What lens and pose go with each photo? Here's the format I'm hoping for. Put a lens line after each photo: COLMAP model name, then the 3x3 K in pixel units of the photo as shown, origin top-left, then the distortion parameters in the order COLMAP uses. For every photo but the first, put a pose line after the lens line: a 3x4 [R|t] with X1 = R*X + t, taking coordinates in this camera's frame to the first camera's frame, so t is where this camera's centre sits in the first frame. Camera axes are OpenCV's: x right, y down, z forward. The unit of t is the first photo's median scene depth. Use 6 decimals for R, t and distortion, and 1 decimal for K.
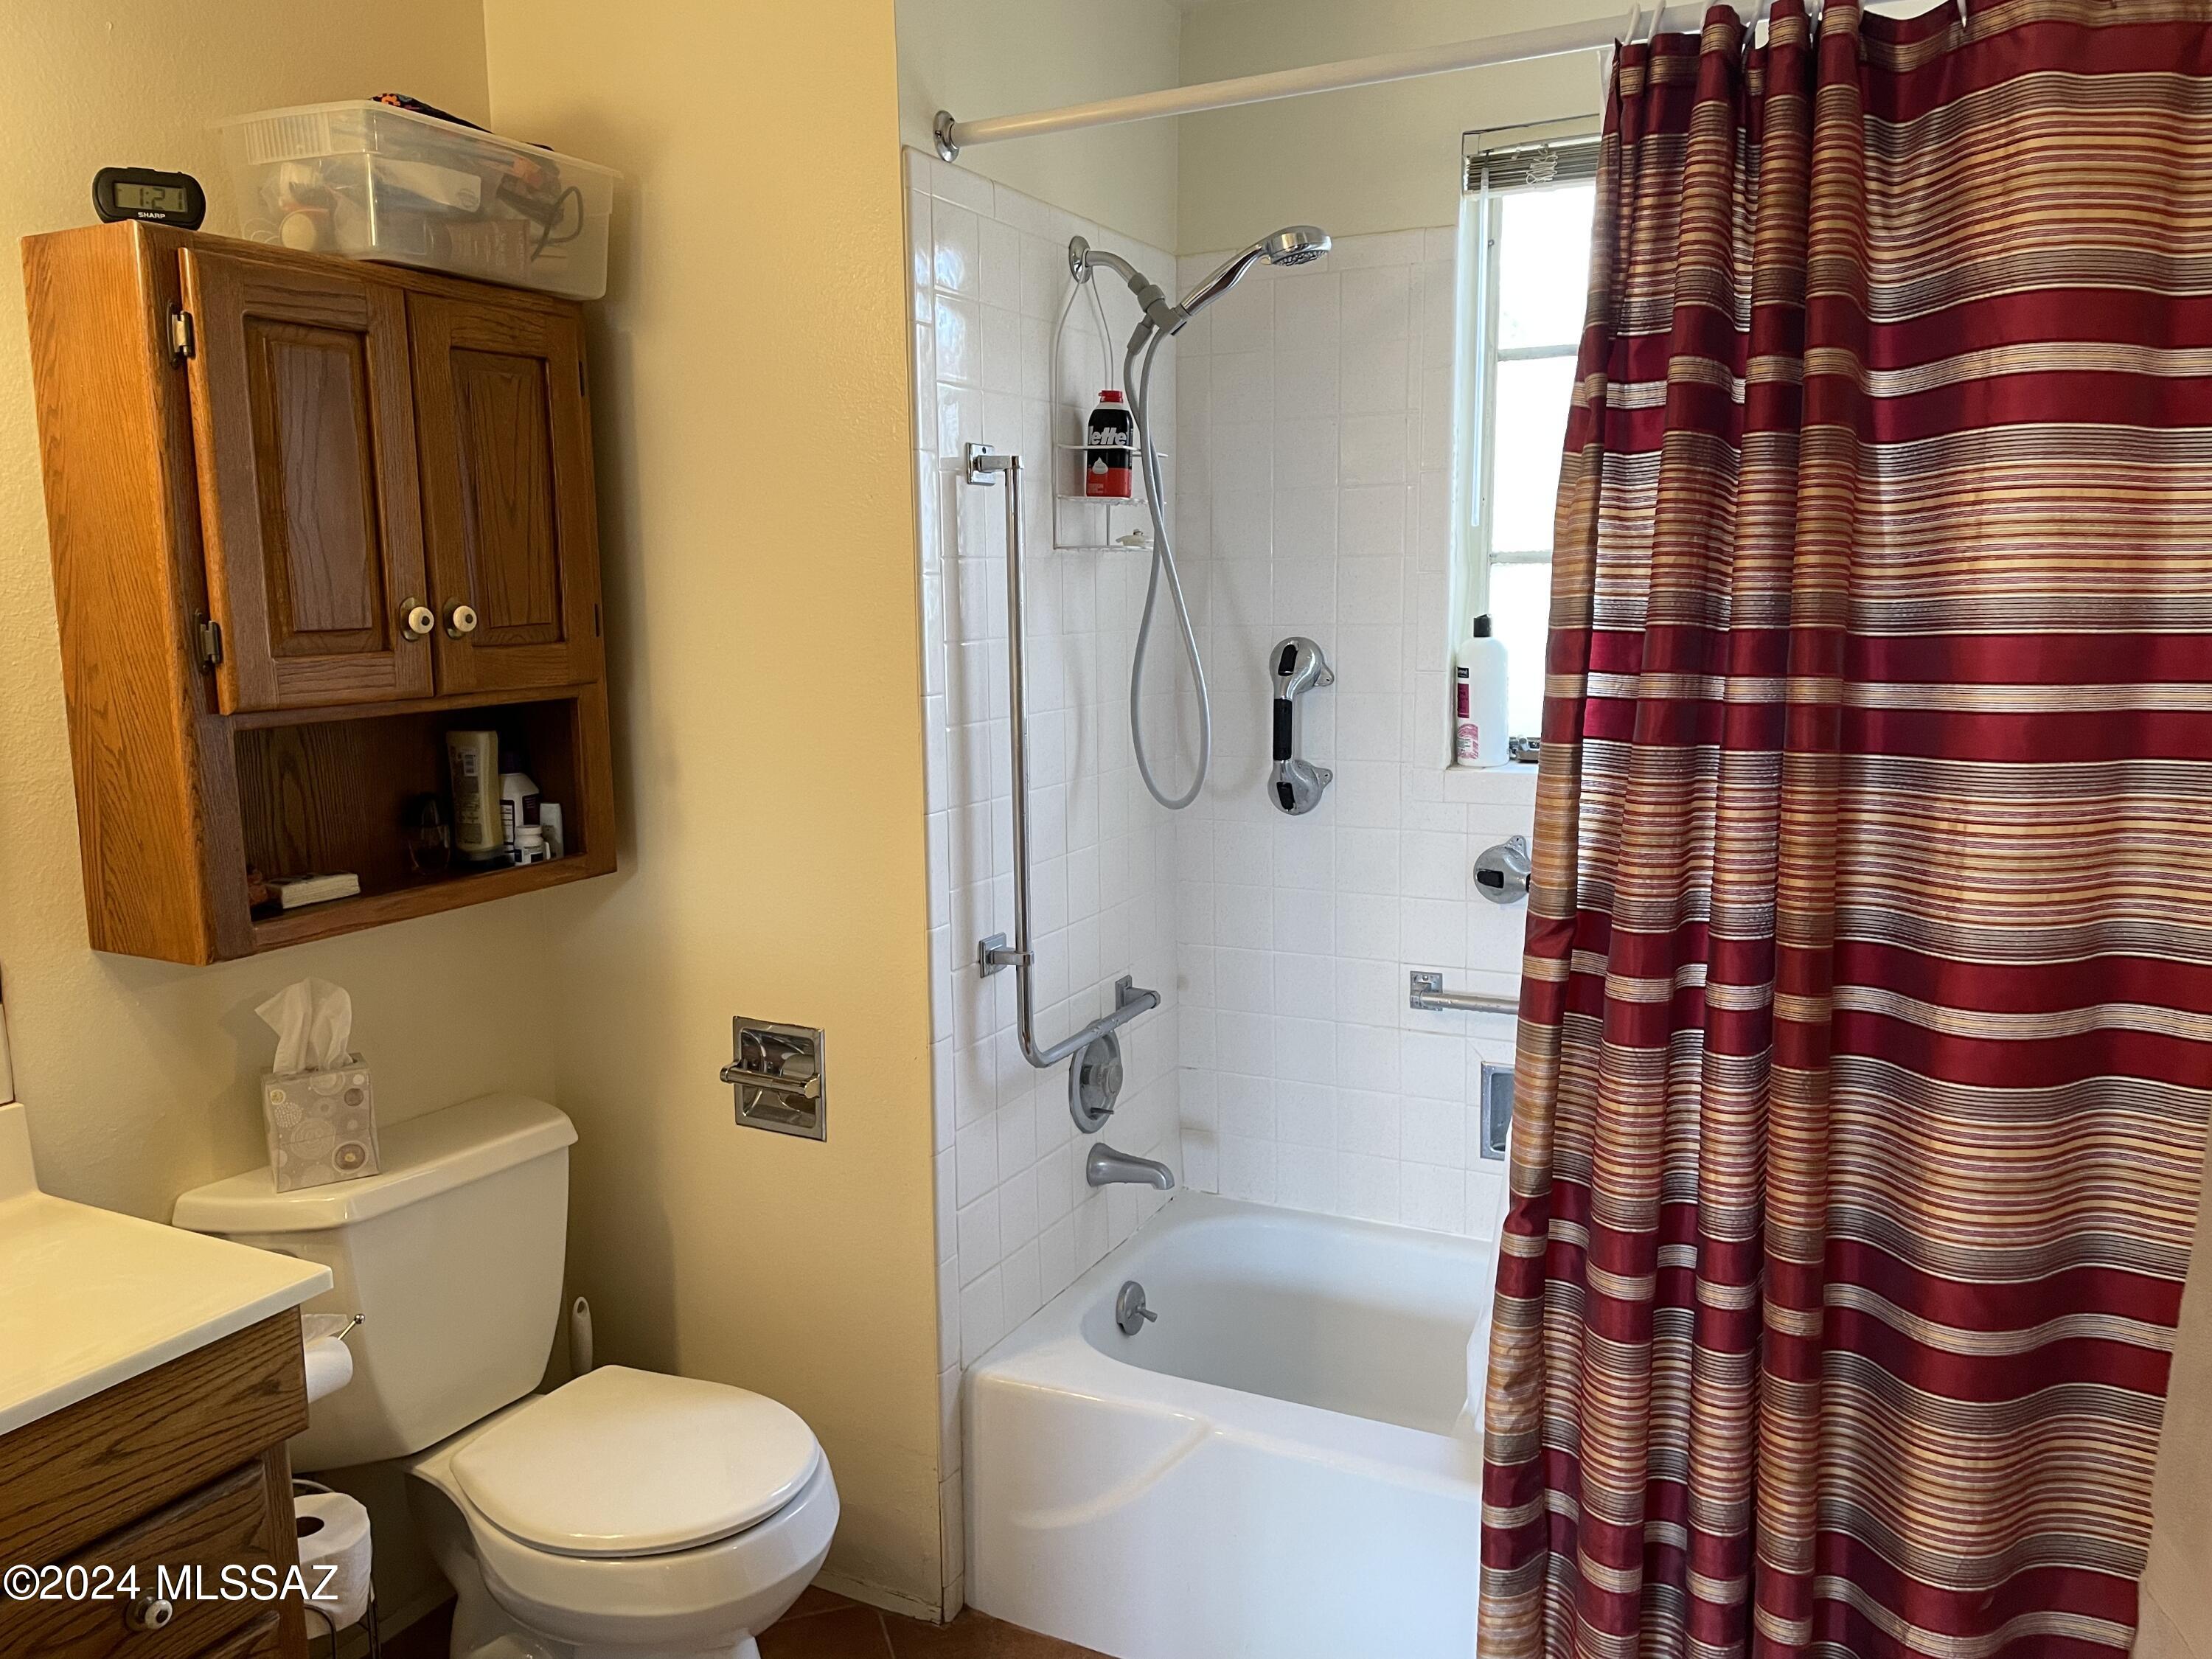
lens RADIAL K [[1660.6, 0, 1120.8], [0, 1660.6, 846.5], [0, 0, 1]] dist [0.105570, -0.134493]
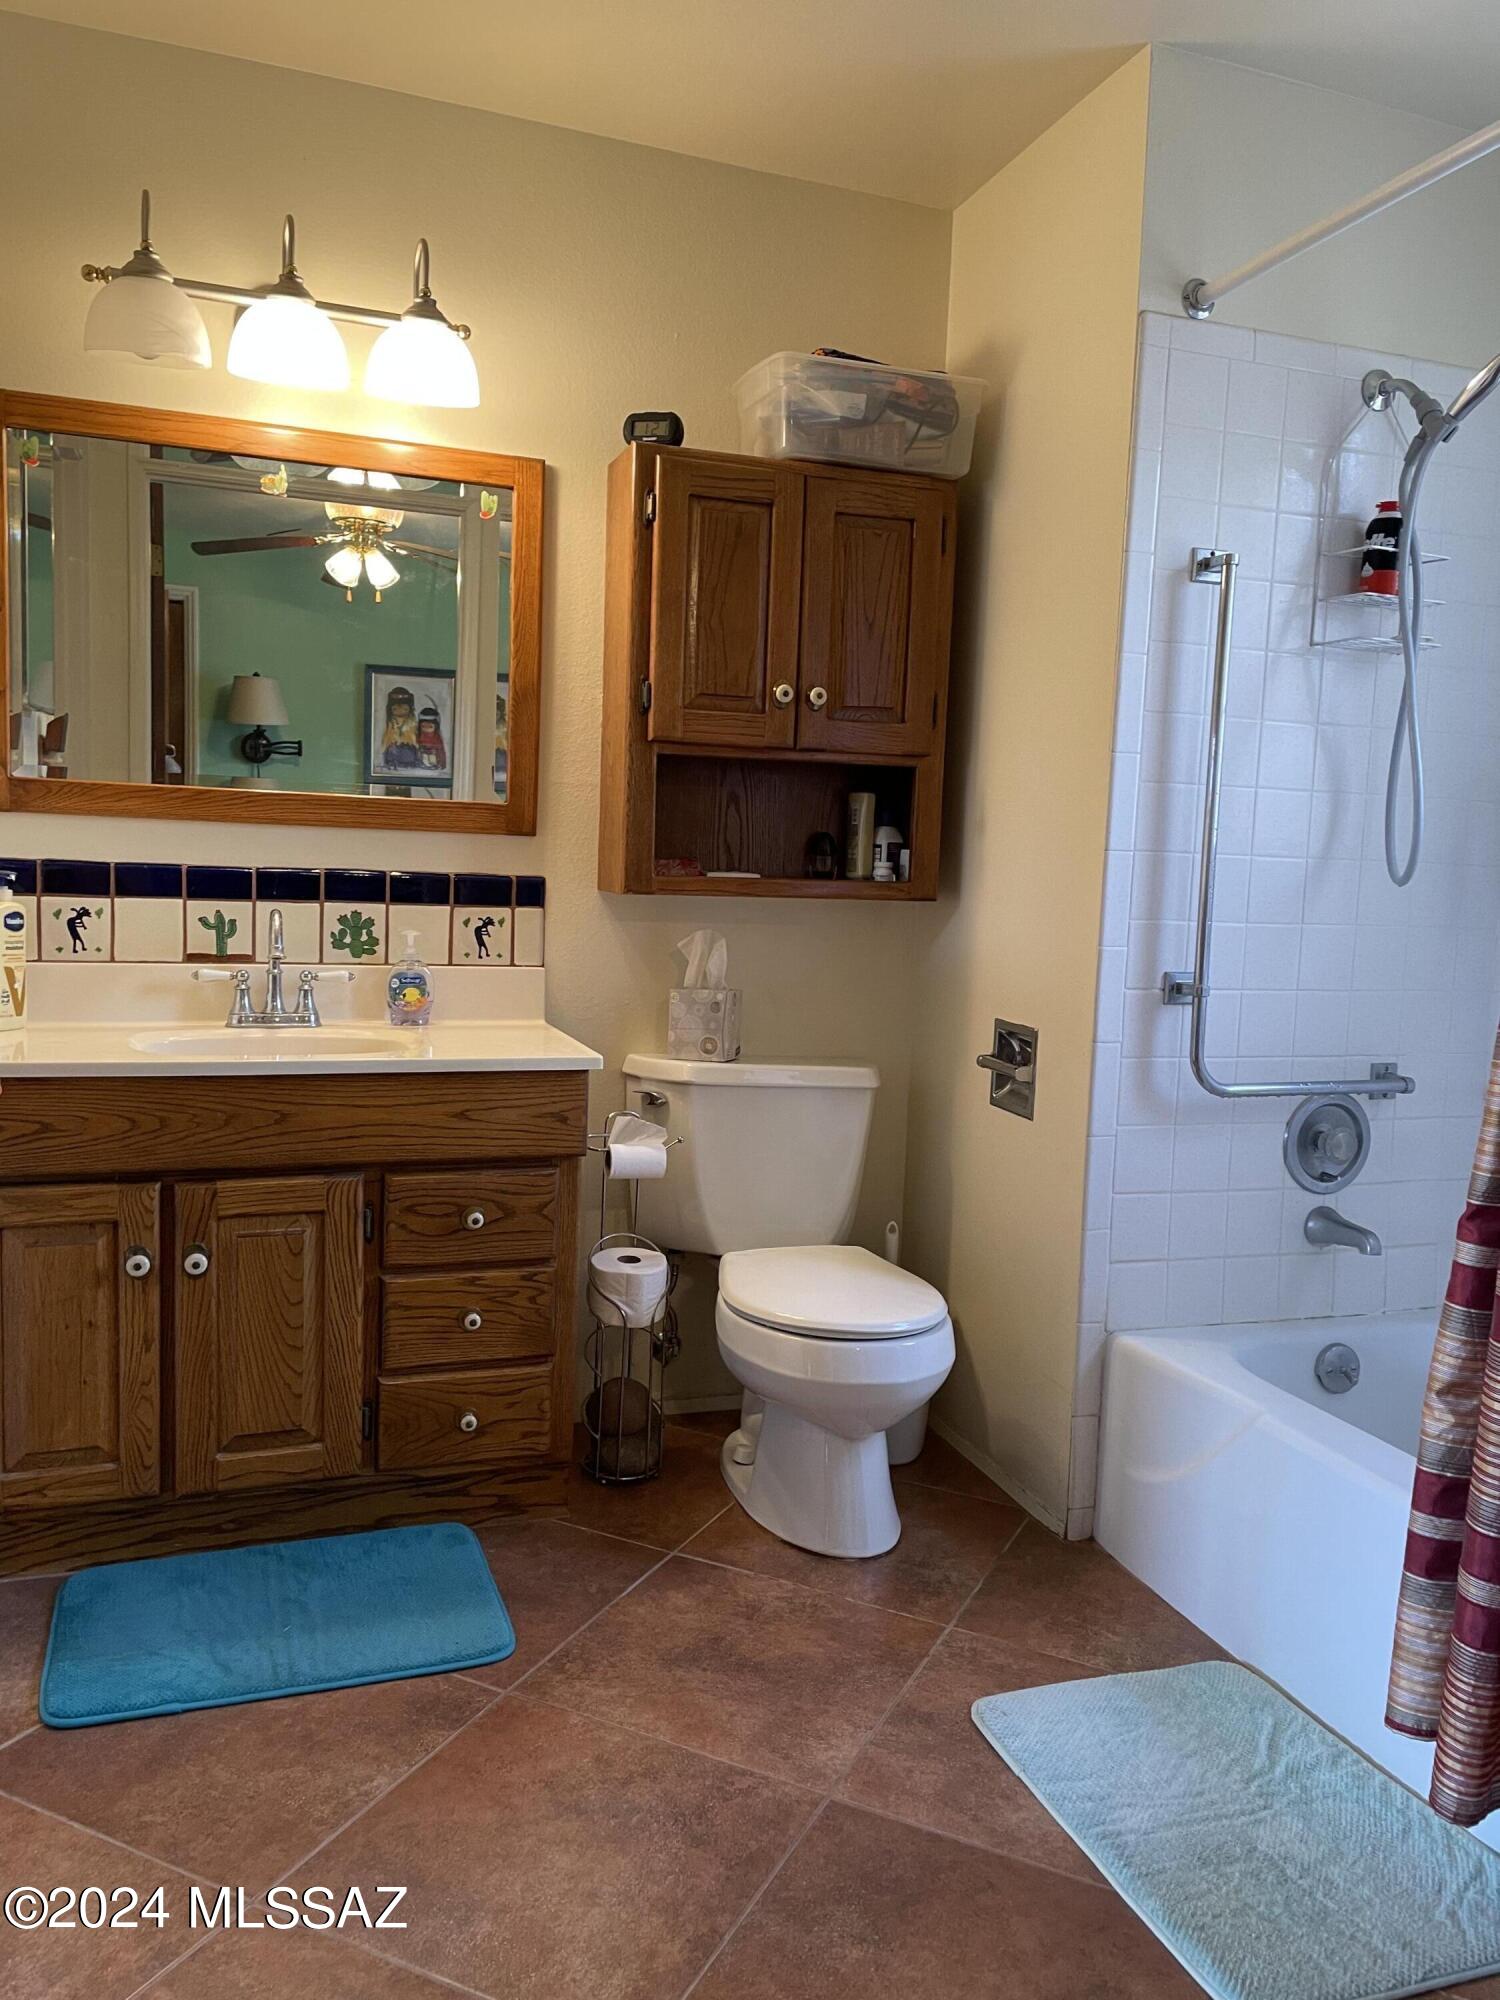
lens RADIAL K [[1501.4, 0, 753.6], [0, 1501.4, 1000.3], [0, 0, 1]] dist [0.105570, -0.134493]
pose [[0.720038, 0.102074, -0.686386, 0.468202], [-0.153292, 0.988084, -0.013867, 0.144284], [0.676792, 0.115203, 0.727105, 0.029761]]
